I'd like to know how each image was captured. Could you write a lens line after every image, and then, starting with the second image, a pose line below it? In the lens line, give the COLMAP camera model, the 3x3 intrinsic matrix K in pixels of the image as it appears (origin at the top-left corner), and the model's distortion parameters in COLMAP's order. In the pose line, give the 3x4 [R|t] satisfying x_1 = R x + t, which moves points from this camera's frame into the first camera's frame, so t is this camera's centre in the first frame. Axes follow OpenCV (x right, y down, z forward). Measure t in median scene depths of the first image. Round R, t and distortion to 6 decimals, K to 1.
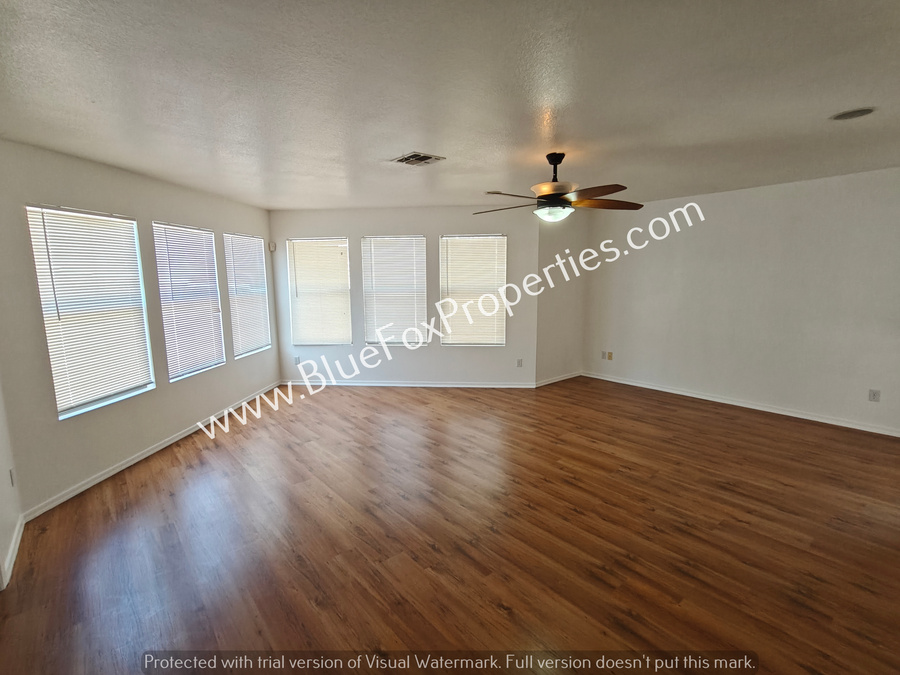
lens RADIAL K [[430.5, 0, 446.0], [0, 430.5, 340.6], [0, 0, 1]] dist [-0.000901, 0.001732]
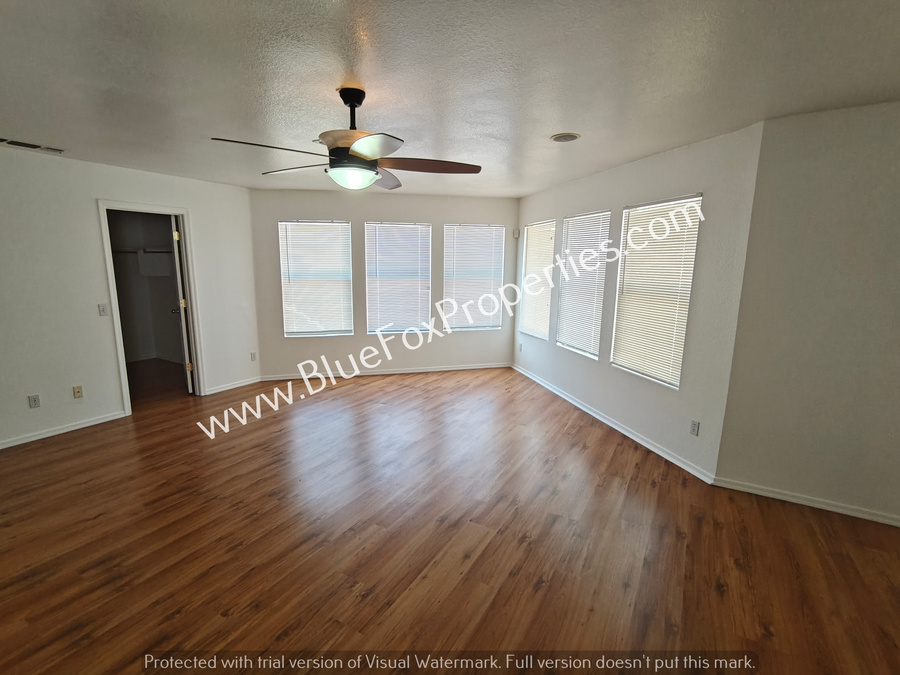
lens RADIAL K [[430.5, 0, 441.5], [0, 430.5, 341.1], [0, 0, 1]] dist [-0.000901, 0.001732]
pose [[0.349356, 0.185494, -0.918446, 0.816171], [-0.156703, 0.977970, 0.137909, -0.123699], [0.923794, 0.095744, 0.370727, 0.730511]]
